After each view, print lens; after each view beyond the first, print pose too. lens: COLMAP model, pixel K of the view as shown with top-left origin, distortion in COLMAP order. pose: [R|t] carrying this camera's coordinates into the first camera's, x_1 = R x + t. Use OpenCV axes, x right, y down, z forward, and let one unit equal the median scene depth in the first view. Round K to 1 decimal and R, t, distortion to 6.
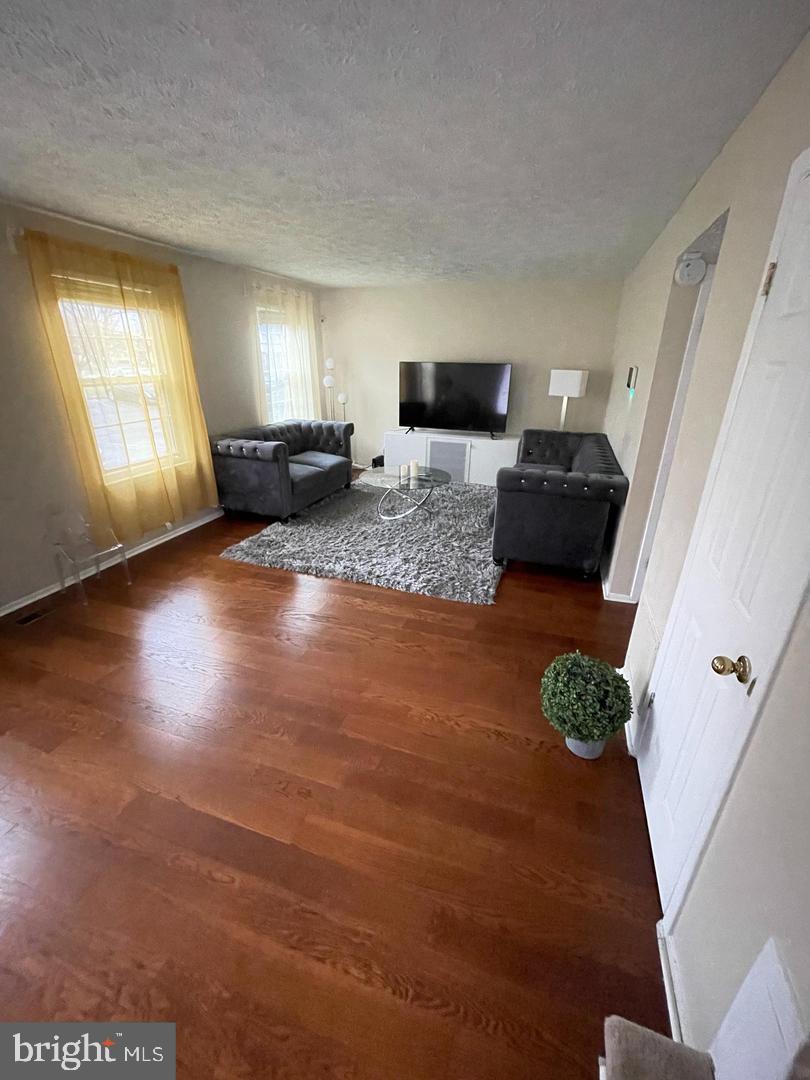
lens RADIAL K [[437.8, 0, 411.6], [0, 437.8, 535.9], [0, 0, 1]] dist [-0.000768, -0.000749]
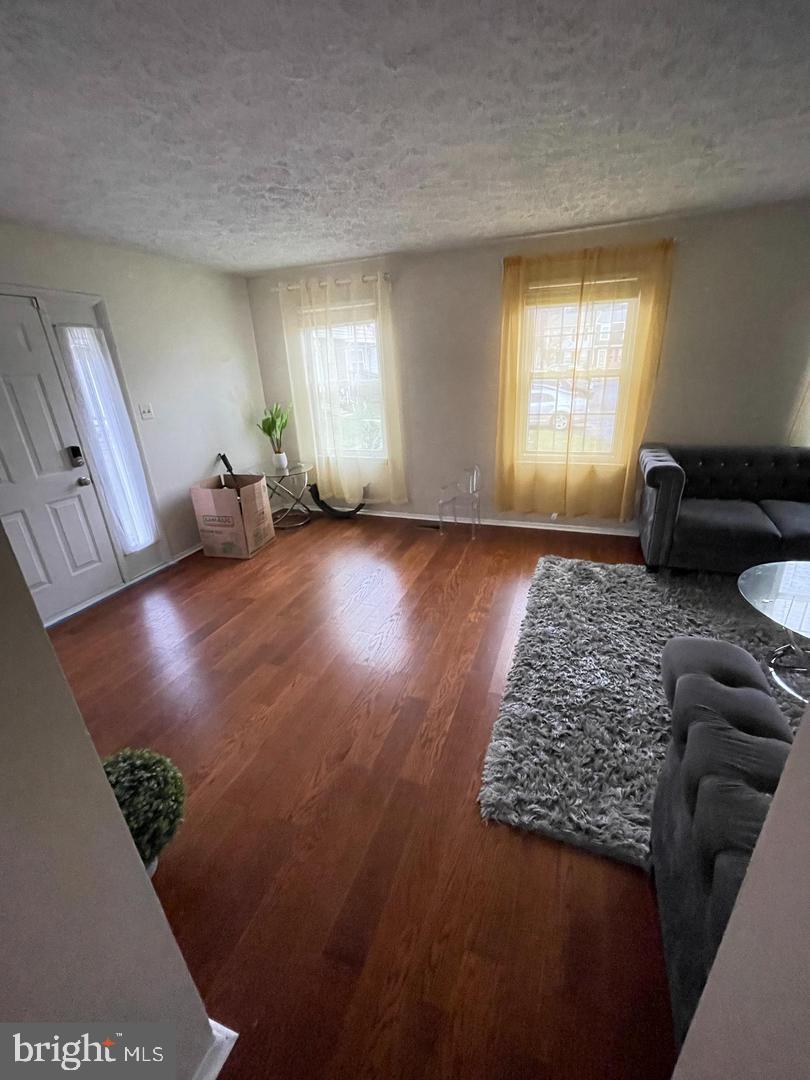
lens RADIAL K [[437.8, 0, 409.9], [0, 437.8, 535.2], [0, 0, 1]] dist [-0.000768, -0.000749]
pose [[-0.039453, 0.355500, -0.933843, 0.461066], [-0.337175, 0.875020, 0.347352, -0.239138], [0.940615, 0.328573, 0.085343, 0.637376]]
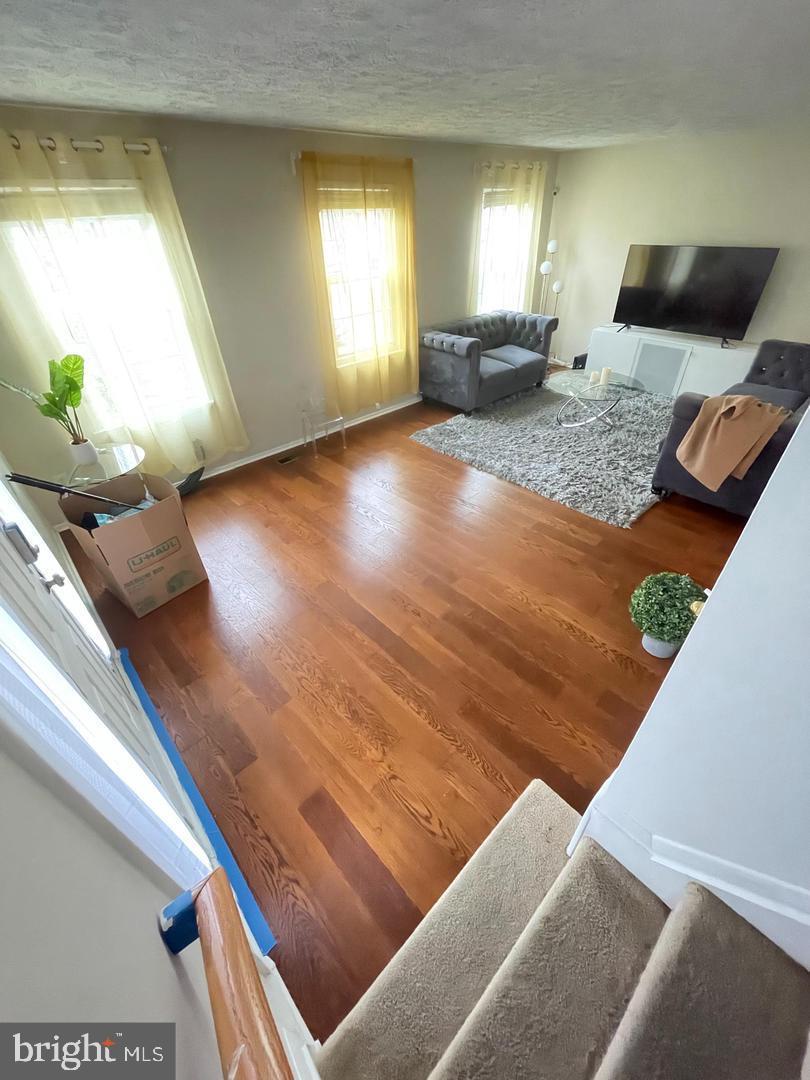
lens RADIAL K [[437.8, 0, 409.9], [0, 437.8, 536.8], [0, 0, 1]] dist [-0.000768, -0.000749]
pose [[0.881129, 0.254728, -0.398404, 0.124235], [-0.145570, 0.947712, 0.283991, -0.038357], [0.449913, -0.192237, 0.872137, -0.123650]]
